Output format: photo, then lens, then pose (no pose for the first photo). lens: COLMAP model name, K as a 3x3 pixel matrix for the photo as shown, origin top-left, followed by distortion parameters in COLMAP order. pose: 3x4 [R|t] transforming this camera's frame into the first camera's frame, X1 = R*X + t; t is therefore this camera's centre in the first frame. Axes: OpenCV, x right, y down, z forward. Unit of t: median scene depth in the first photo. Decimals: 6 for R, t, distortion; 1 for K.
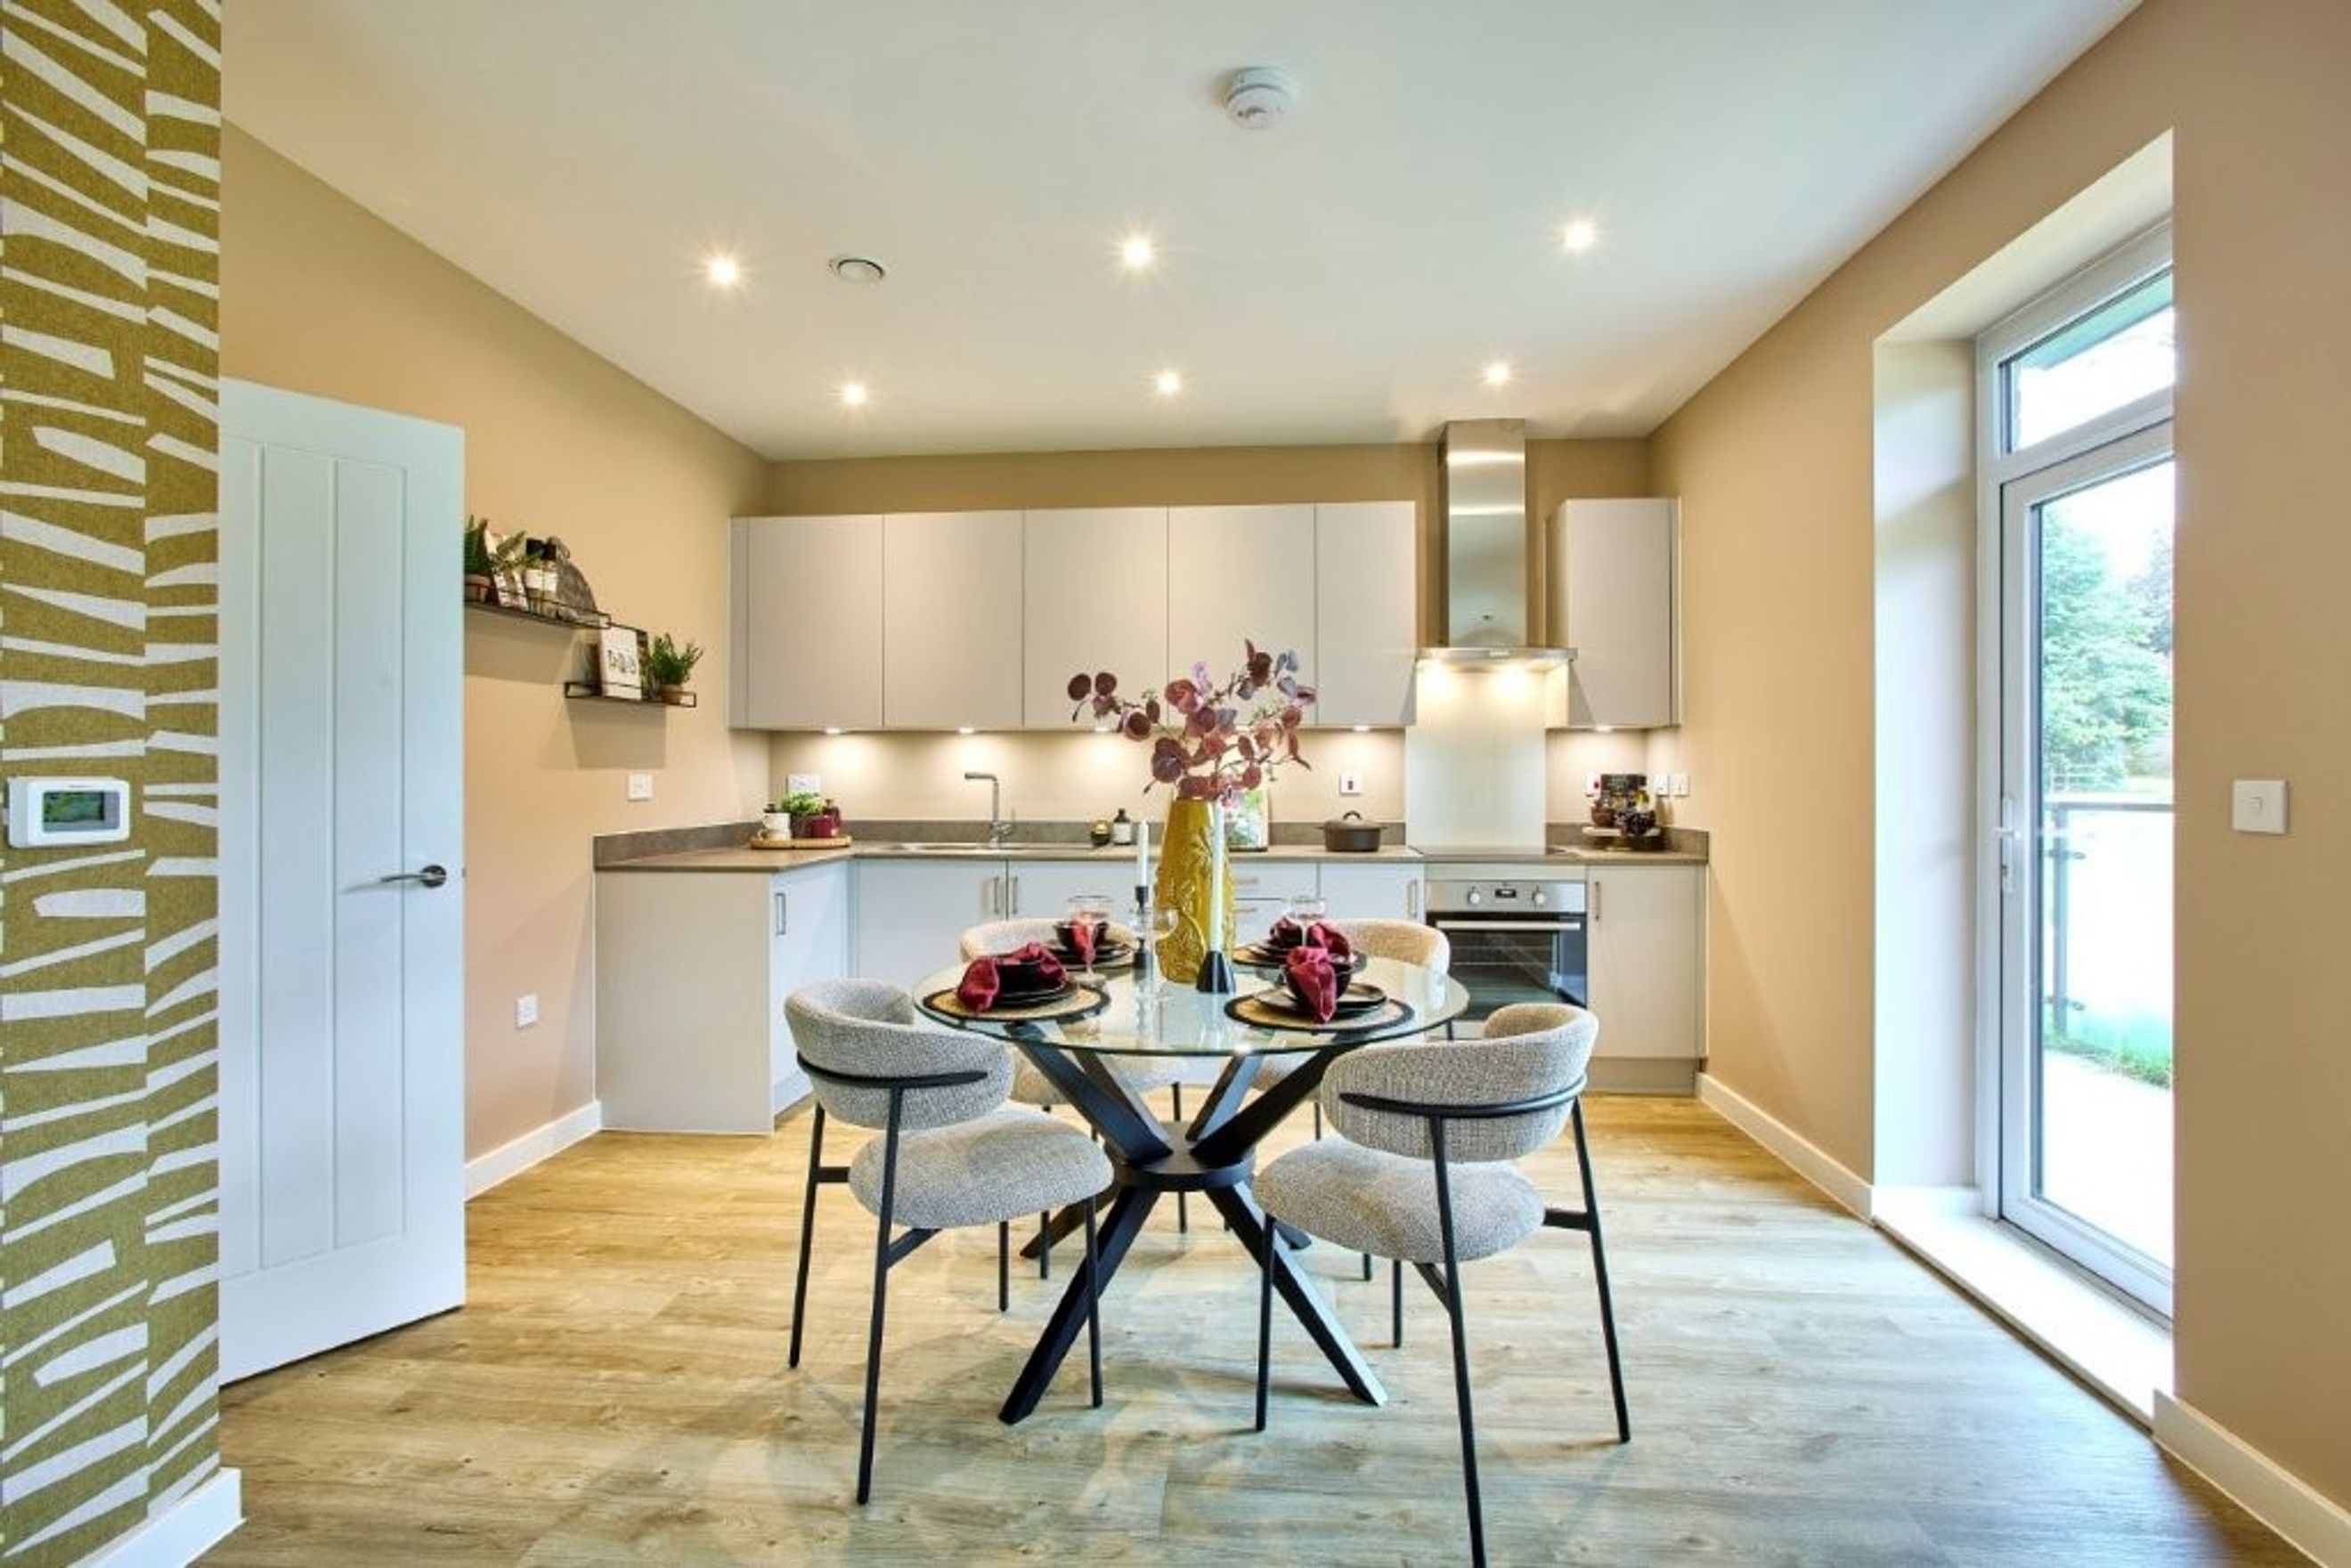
lens RADIAL K [[1087.6, 0, 1186.6], [0, 1087.6, 766.9], [0, 0, 1]] dist [-0.005500, -0.000333]
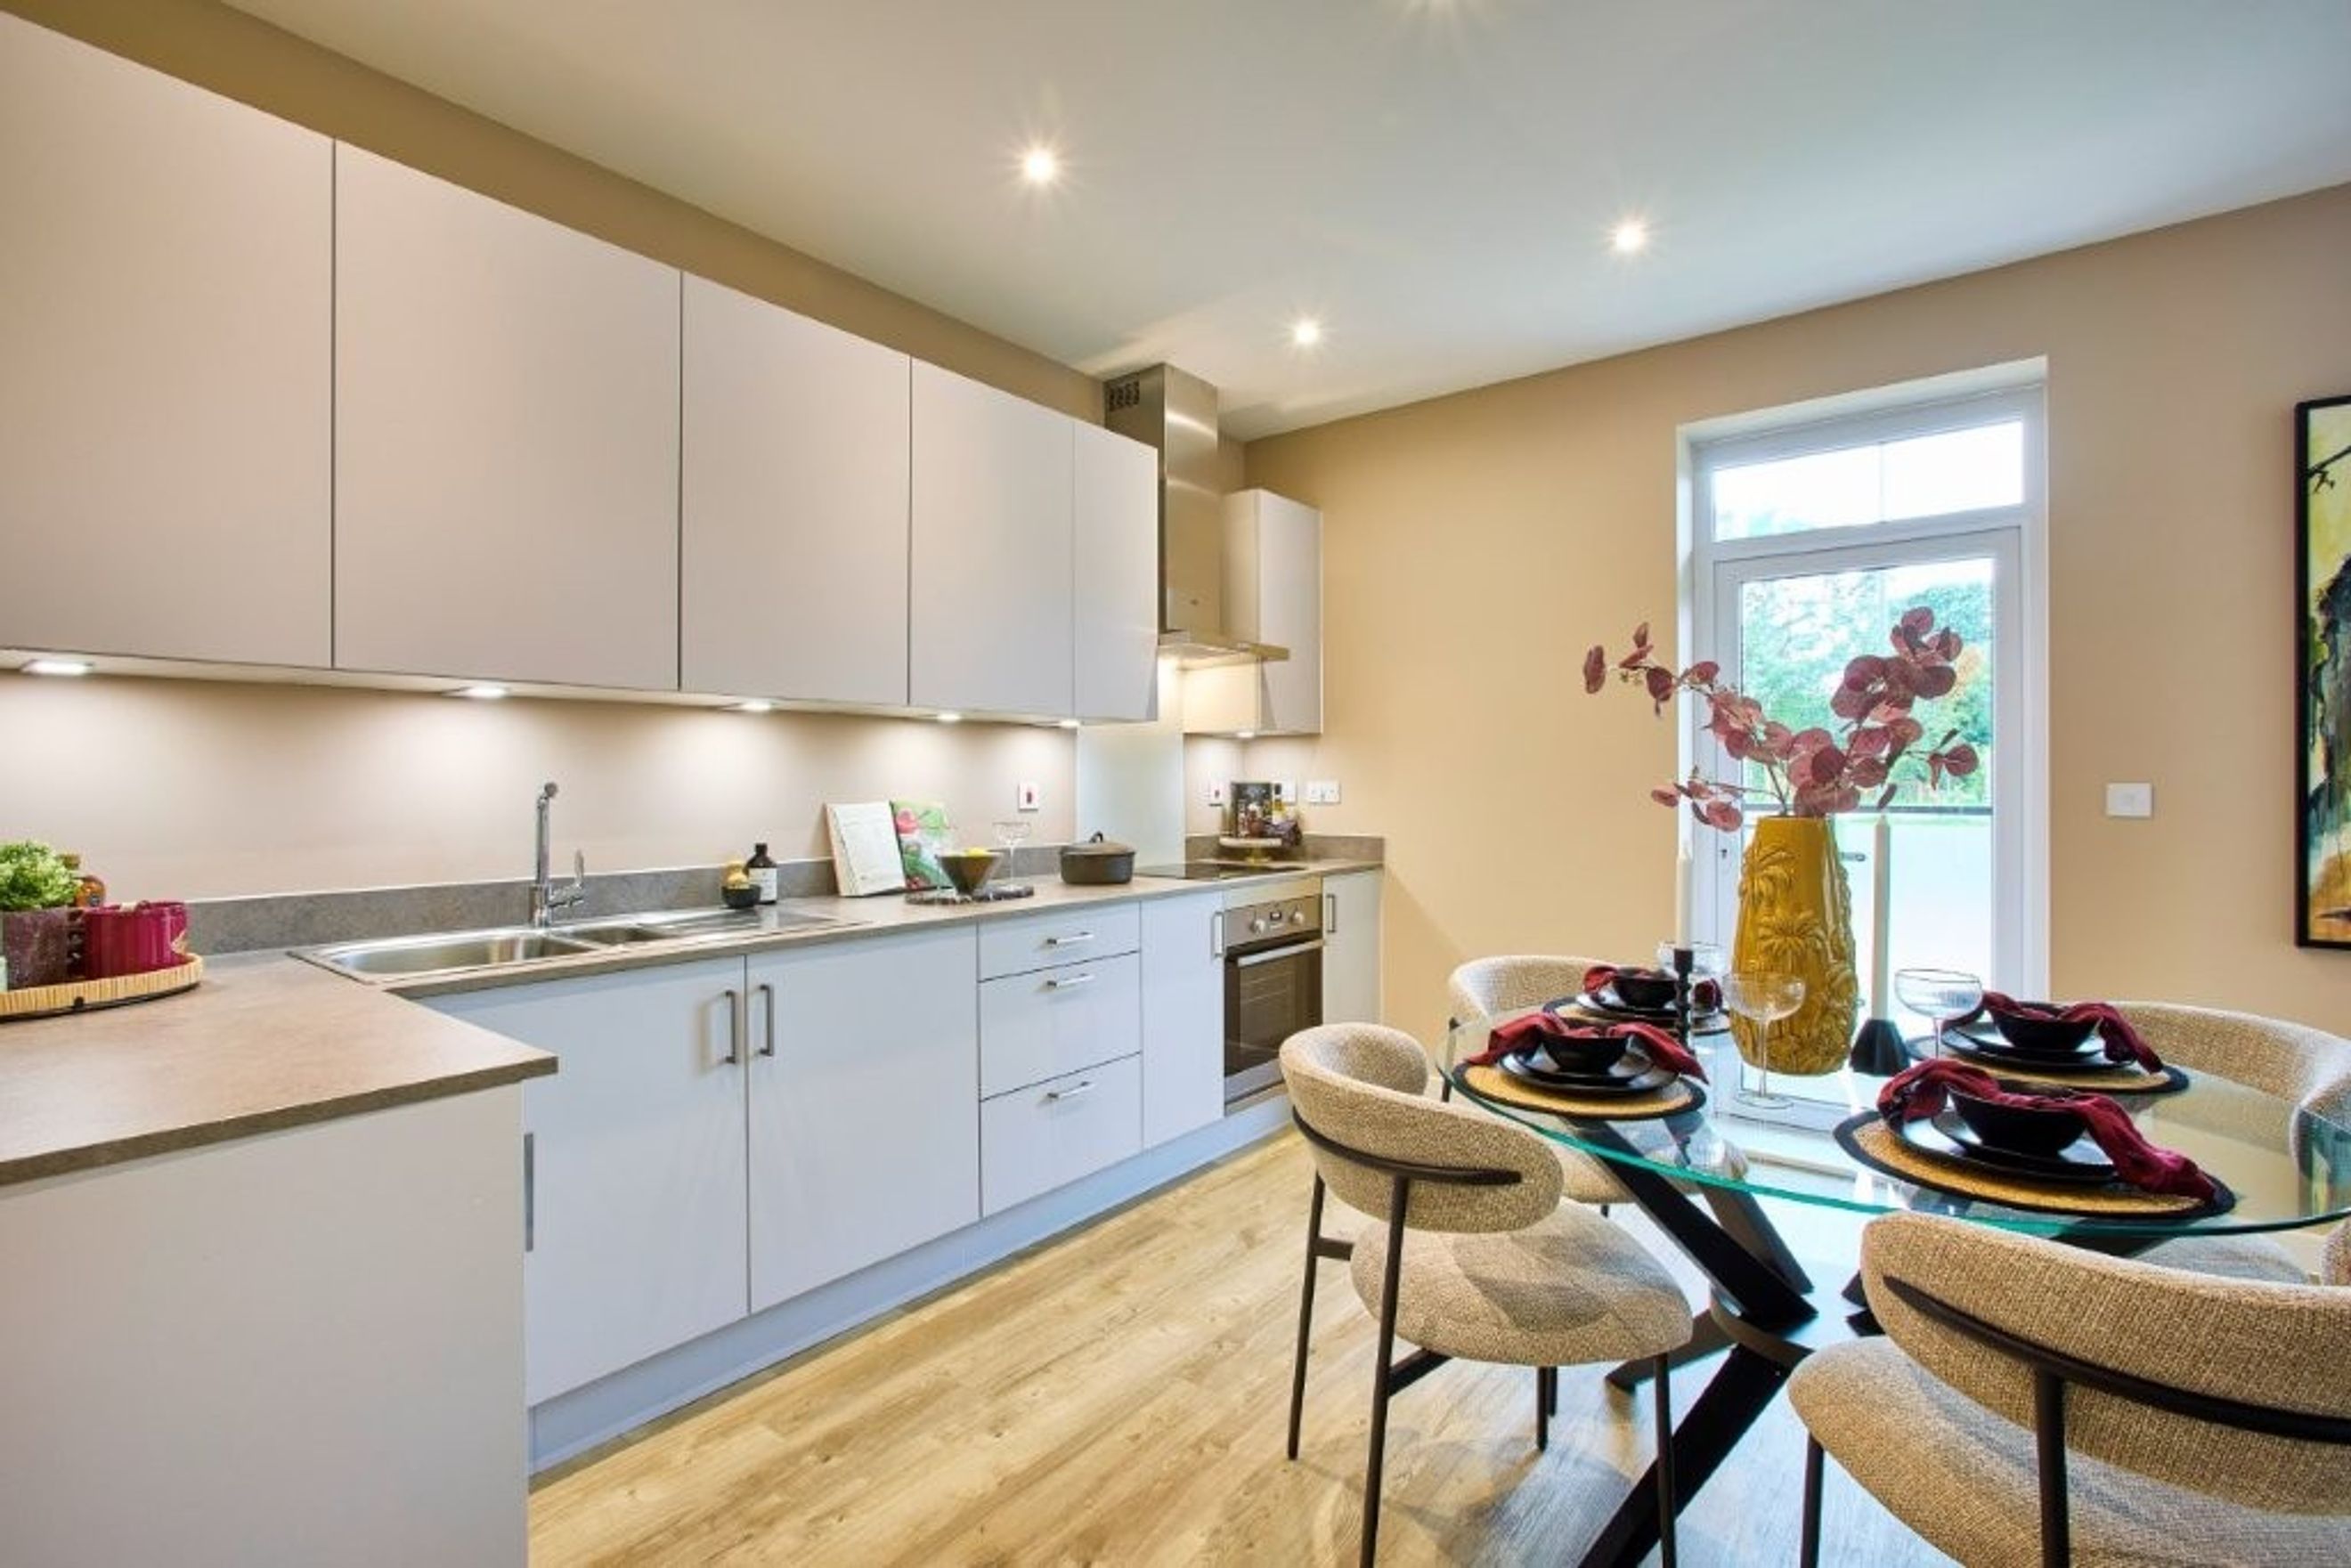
lens RADIAL K [[1087.6, 0, 1177.6], [0, 1087.6, 783.8], [0, 0, 1]] dist [-0.005500, -0.000333]
pose [[0.545708, -0.001198, 0.837974, -0.456938], [-0.003499, 0.999987, 0.003708, 0.003924], [-0.837968, -0.004956, 0.545697, 0.528986]]
